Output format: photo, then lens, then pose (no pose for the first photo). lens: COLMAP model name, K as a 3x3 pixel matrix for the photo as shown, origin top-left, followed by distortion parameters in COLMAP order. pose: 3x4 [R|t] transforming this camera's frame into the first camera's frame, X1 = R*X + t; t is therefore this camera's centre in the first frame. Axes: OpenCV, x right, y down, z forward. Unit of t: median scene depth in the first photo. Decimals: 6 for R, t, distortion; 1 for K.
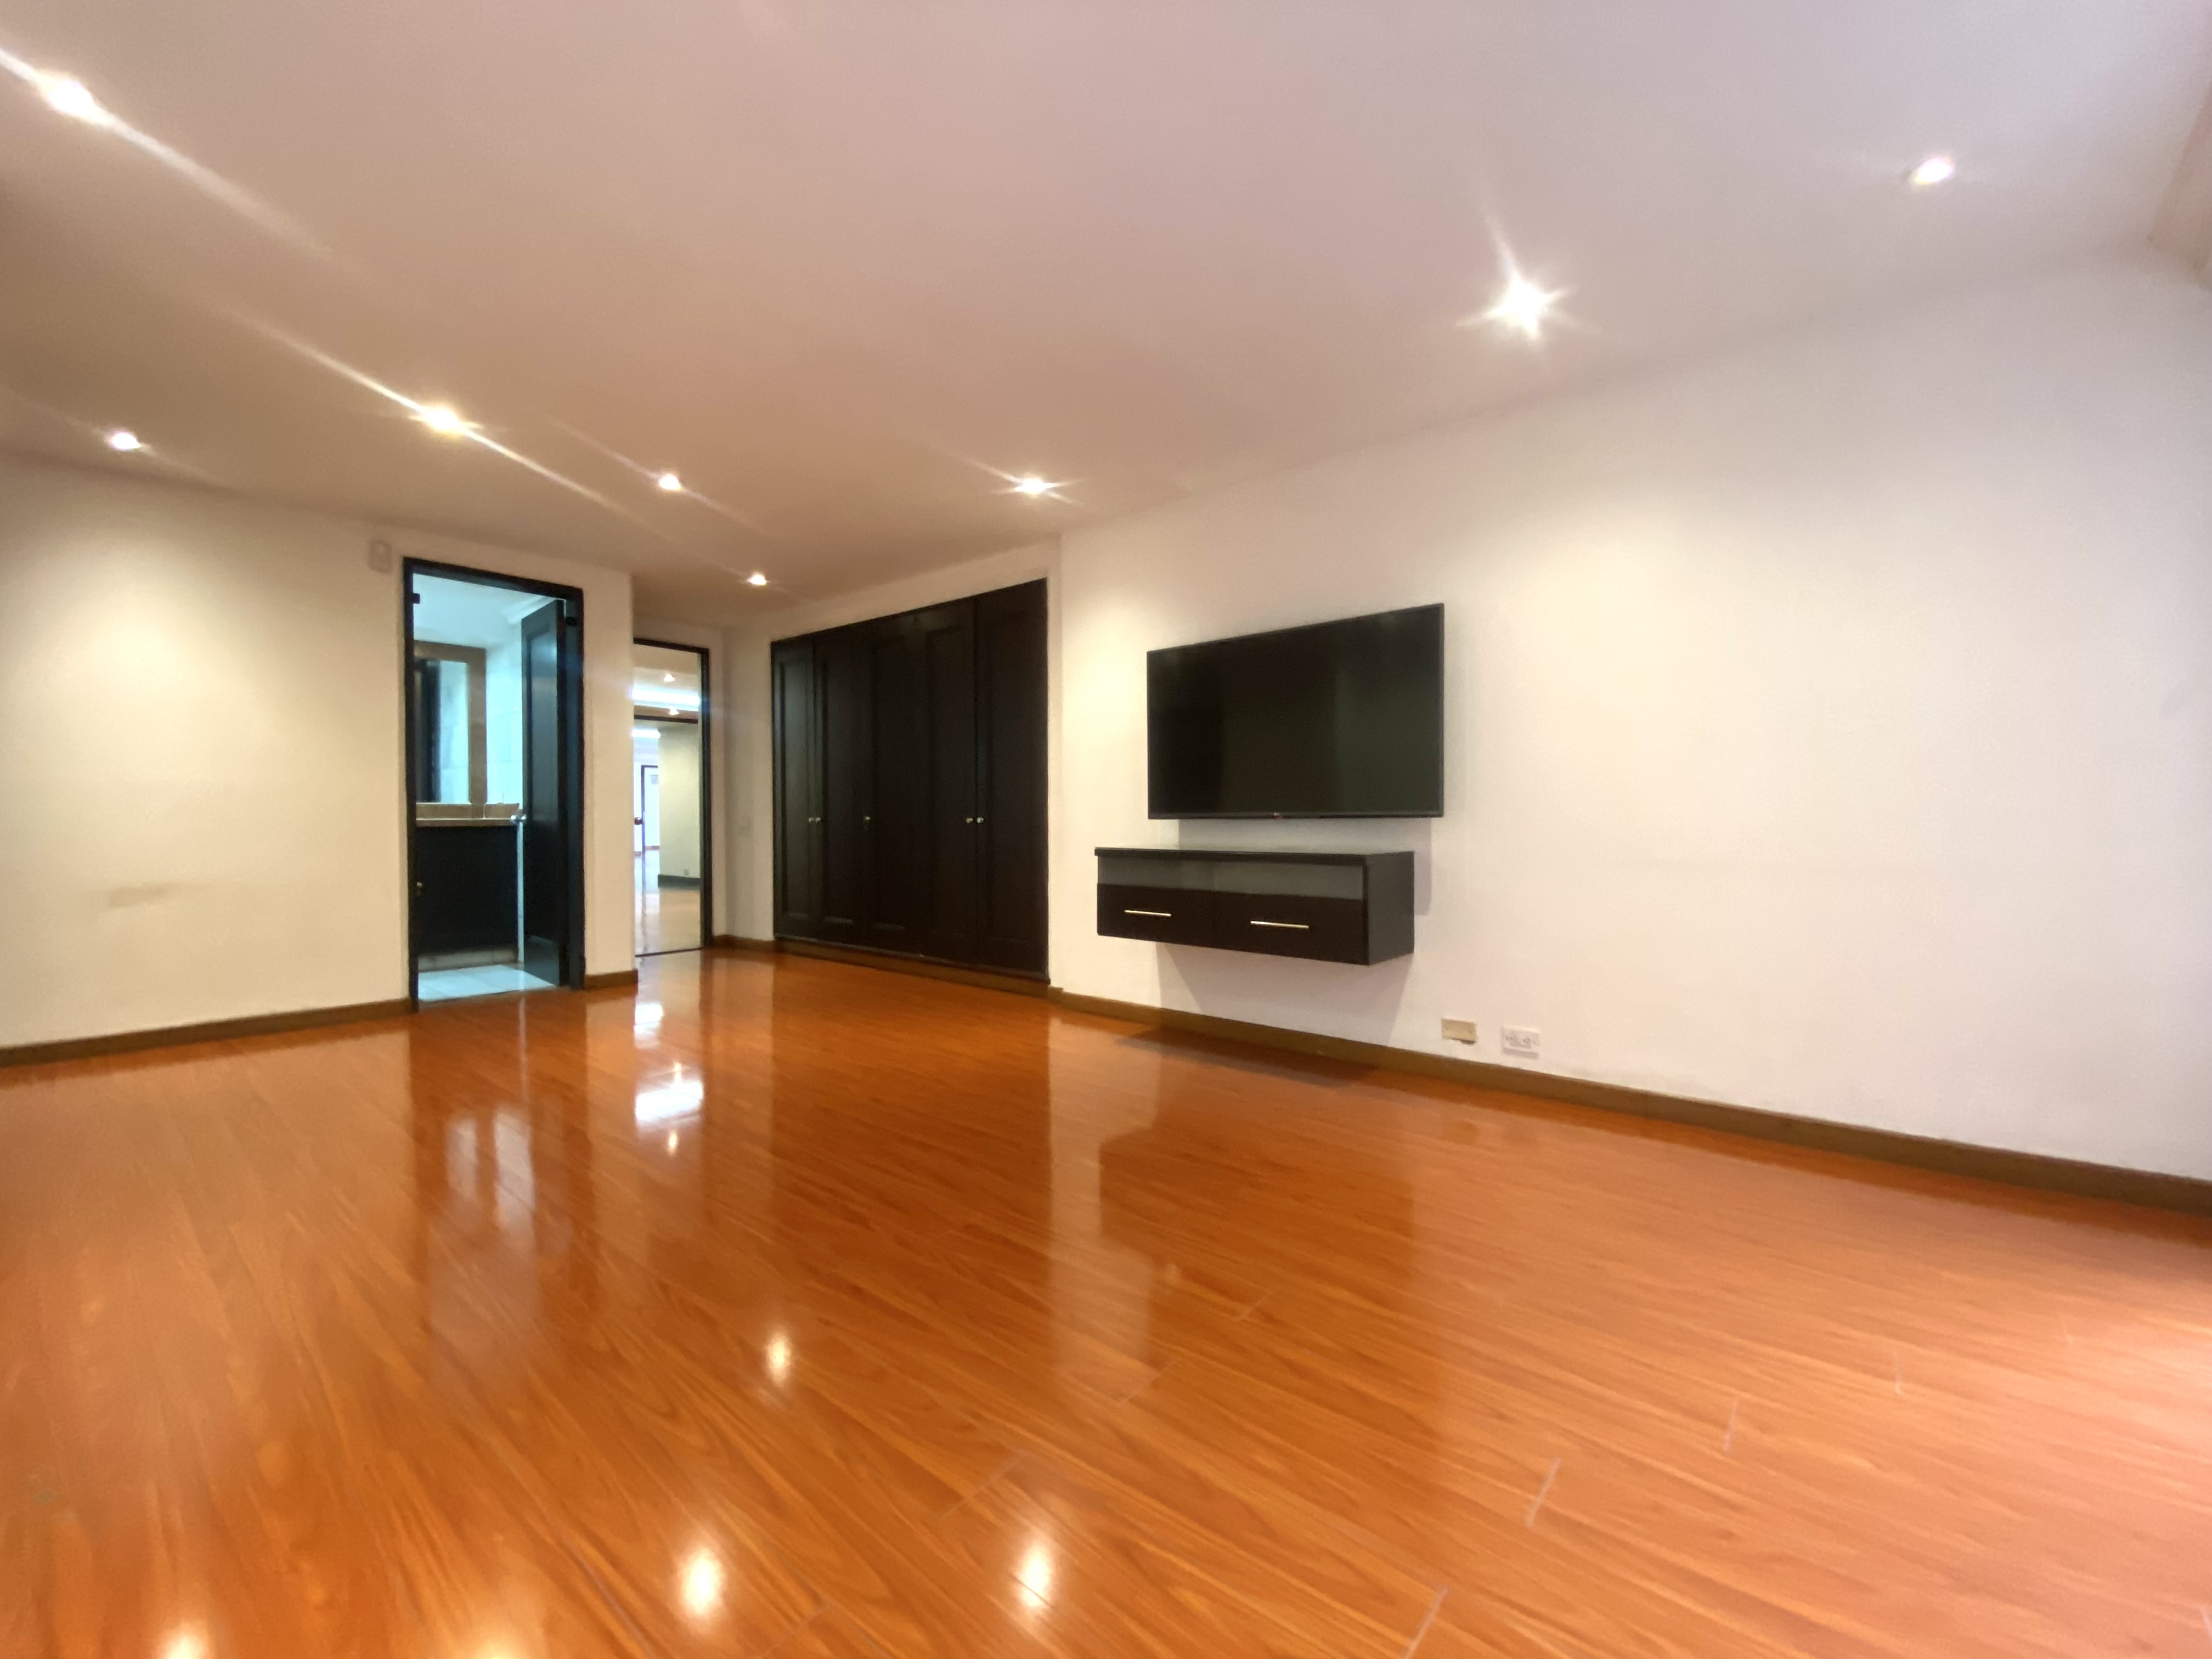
lens RADIAL K [[877.1, 0, 1118.7], [0, 877.1, 823.3], [0, 0, 1]] dist [0.068672, -0.000006]
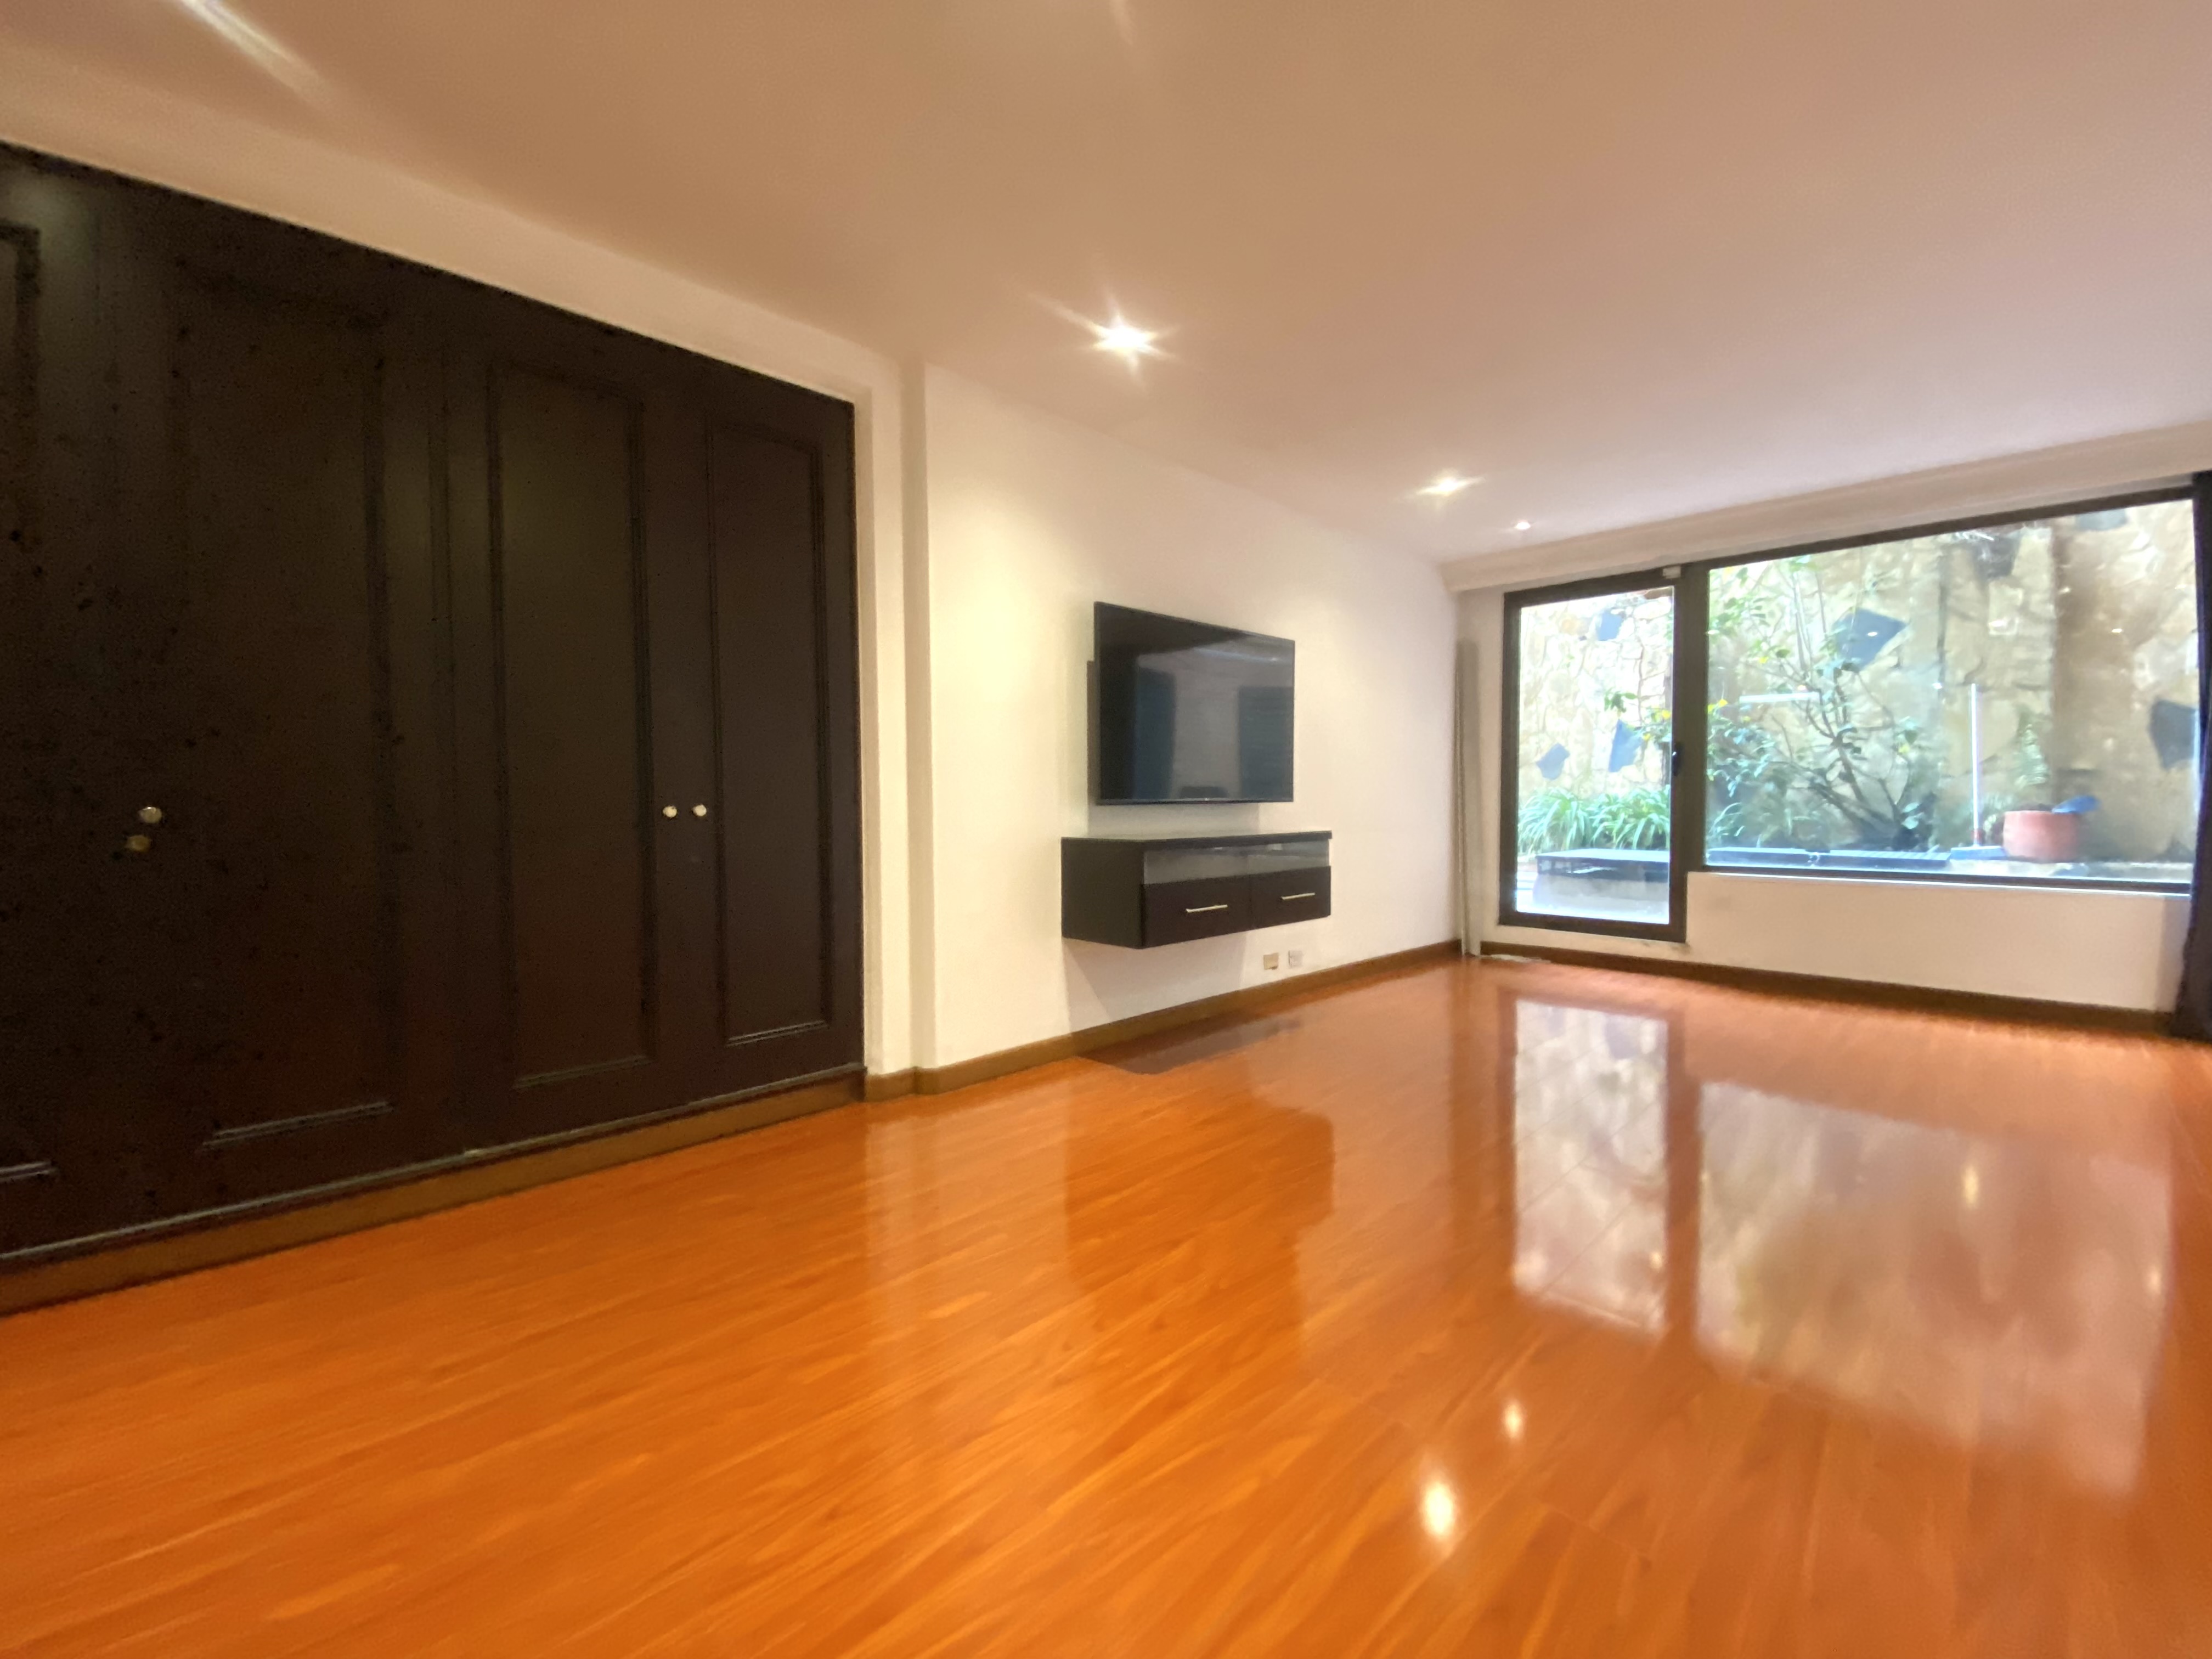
lens RADIAL K [[896.3, 0, 1106.0], [0, 896.3, 829.5], [0, 0, 1]] dist [0.000515, 0.000013]
pose [[0.110803, -0.031812, 0.993333, -0.793621], [0.011872, 0.999459, 0.030683, -0.007466], [-0.993771, 0.008394, 0.111121, 0.890586]]
